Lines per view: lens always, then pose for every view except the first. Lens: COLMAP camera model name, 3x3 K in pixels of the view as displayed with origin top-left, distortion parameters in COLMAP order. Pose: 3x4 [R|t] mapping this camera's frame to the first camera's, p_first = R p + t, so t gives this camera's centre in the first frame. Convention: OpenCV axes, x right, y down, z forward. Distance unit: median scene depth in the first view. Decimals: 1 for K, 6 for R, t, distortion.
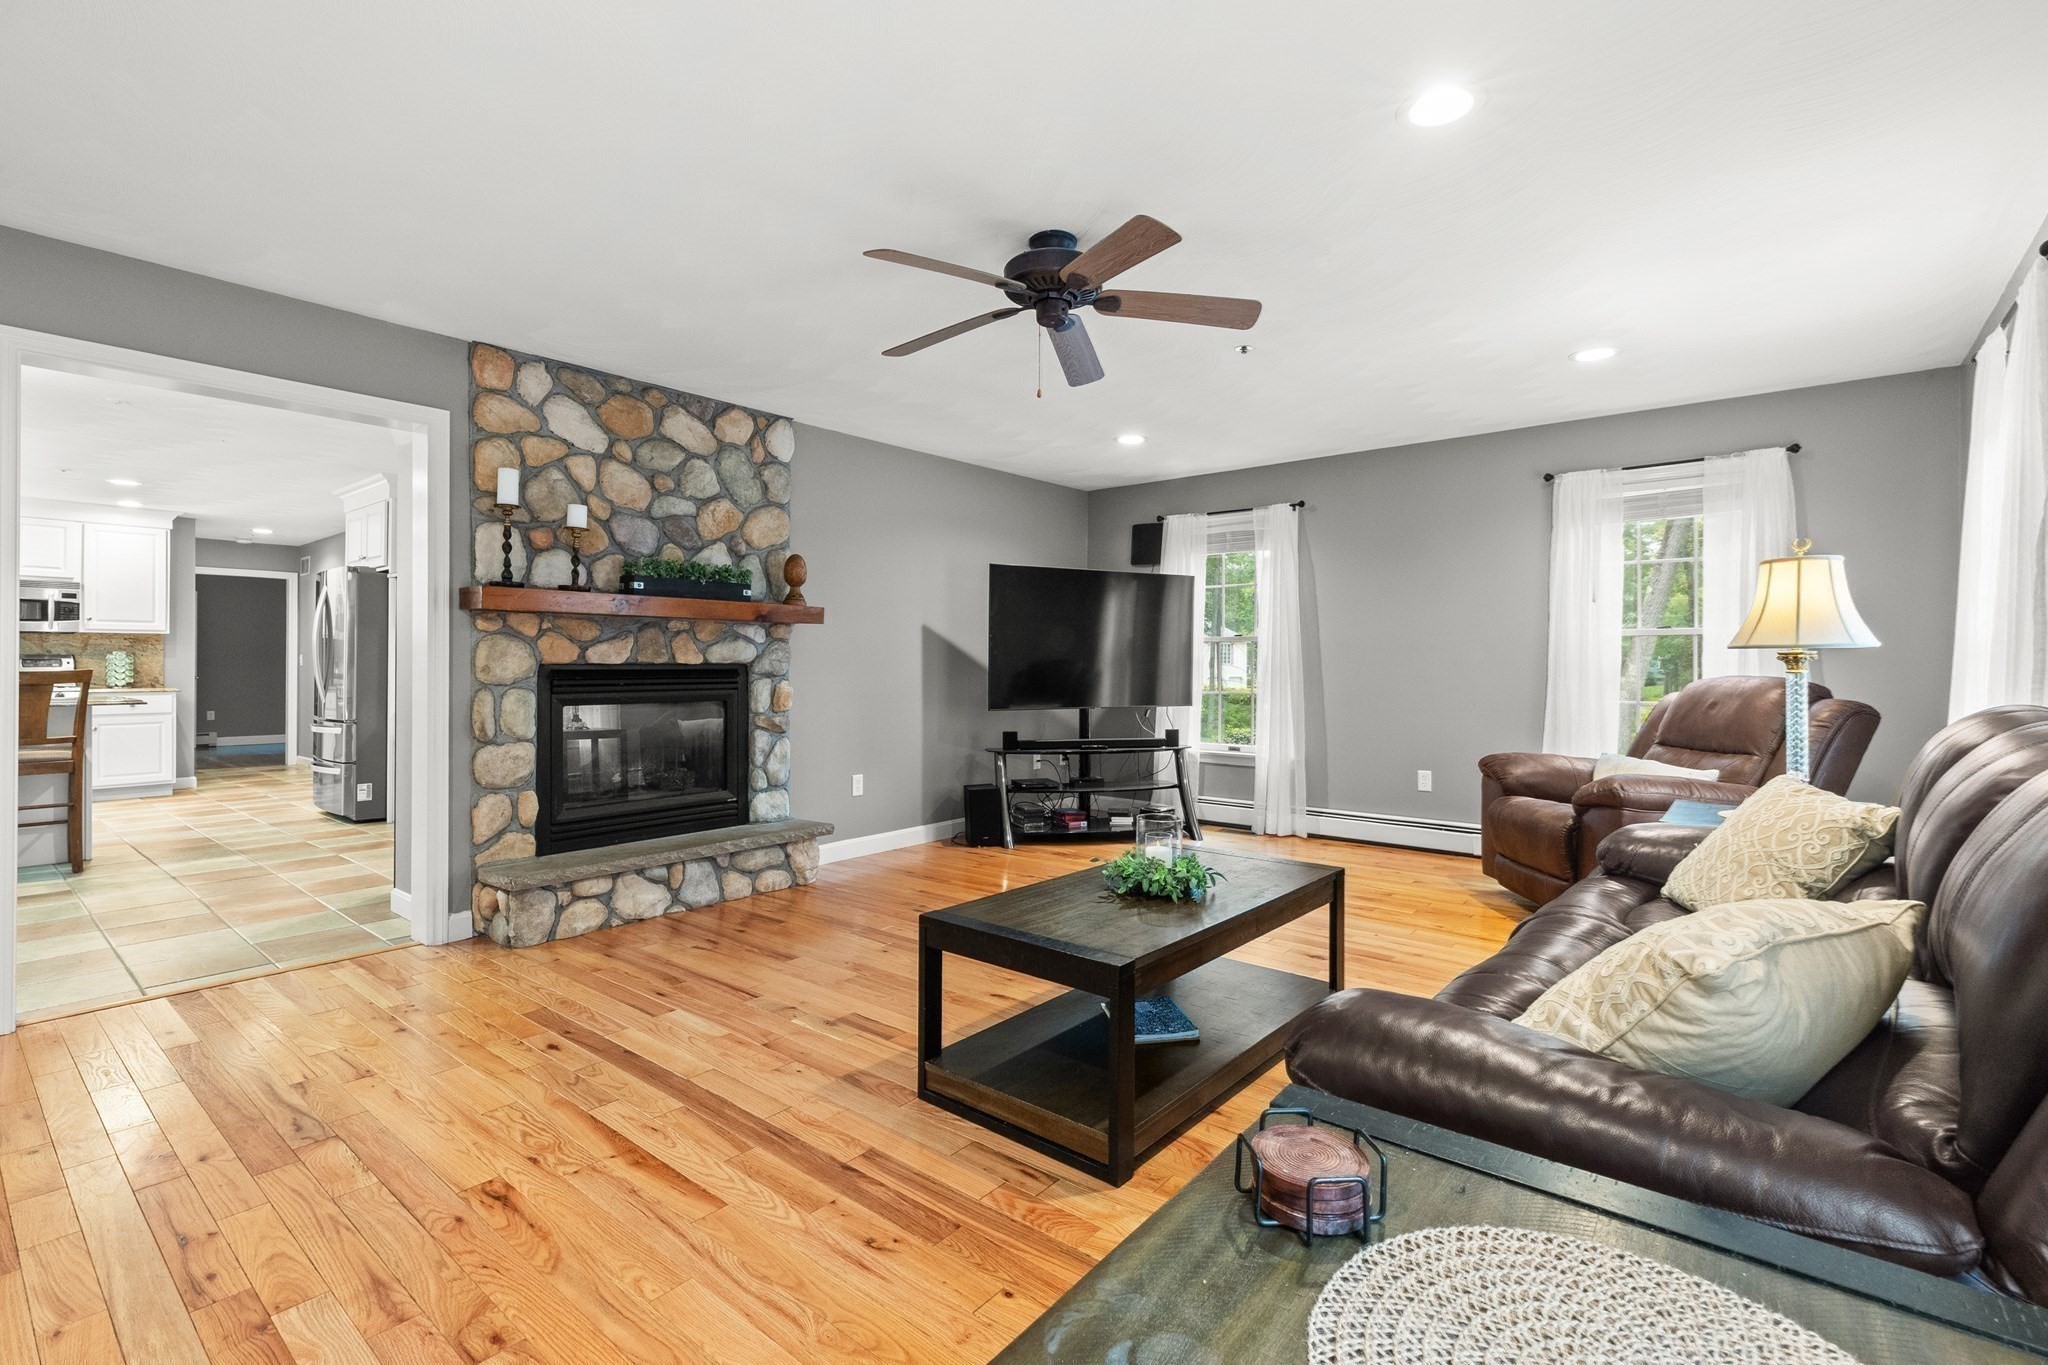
lens RADIAL K [[932.0, 0, 1024.7], [0, 932.0, 662.6], [0, 0, 1]] dist [-0.002830, -0.000415]
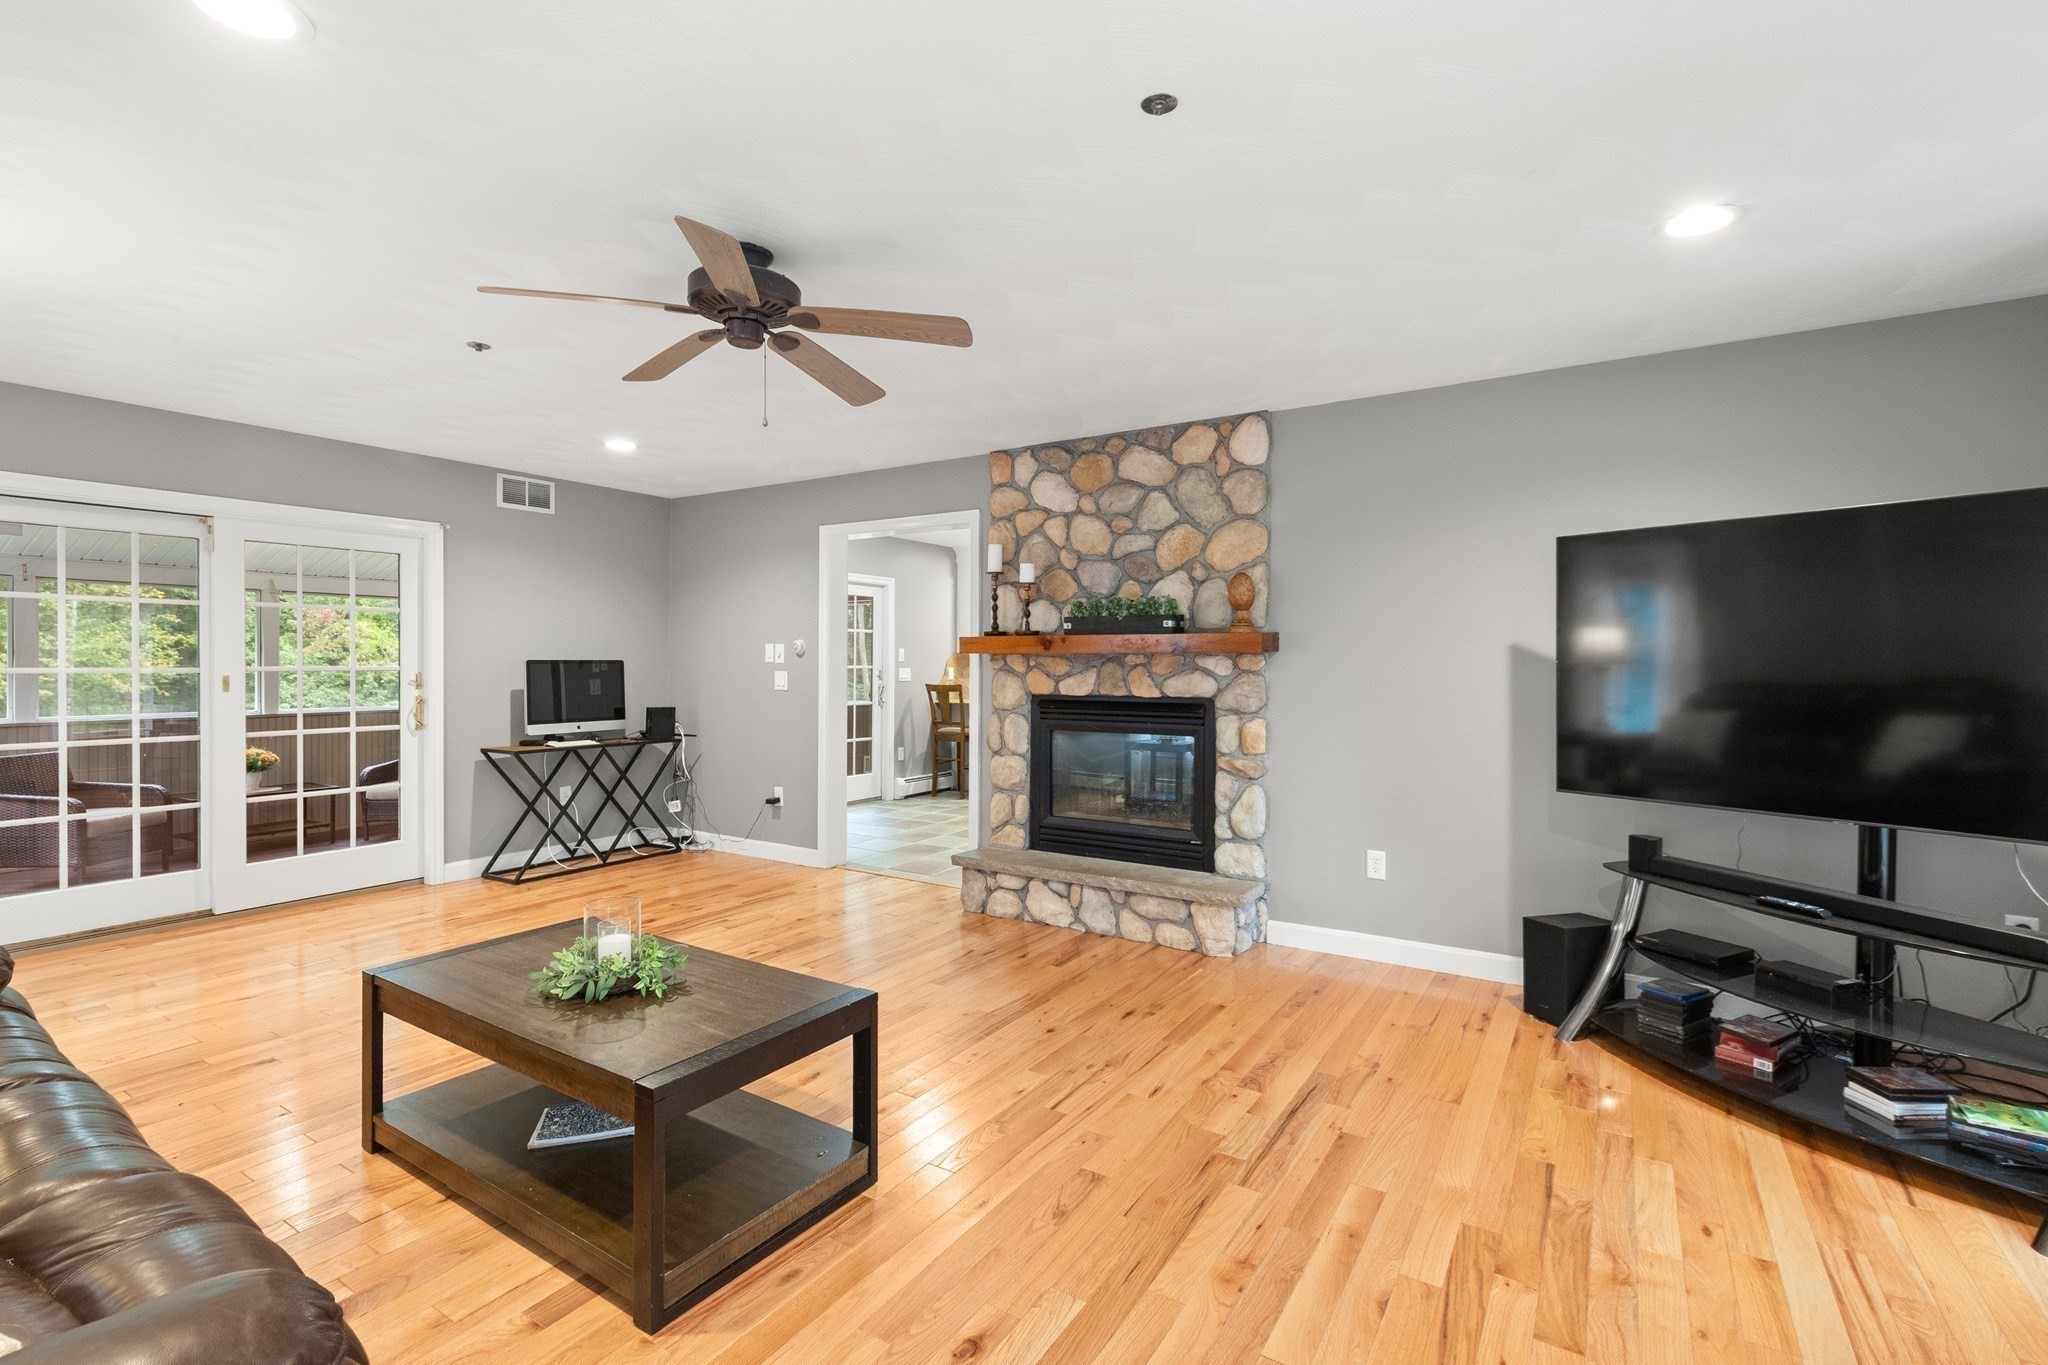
lens RADIAL K [[932.0, 0, 1023.8], [0, 932.0, 670.9], [0, 0, 1]] dist [-0.002830, -0.000415]
pose [[0.104874, 0.009576, -0.994439, 0.640895], [0.001713, 0.999950, 0.009809, -0.037858], [0.994484, -0.002732, 0.104852, 0.775746]]
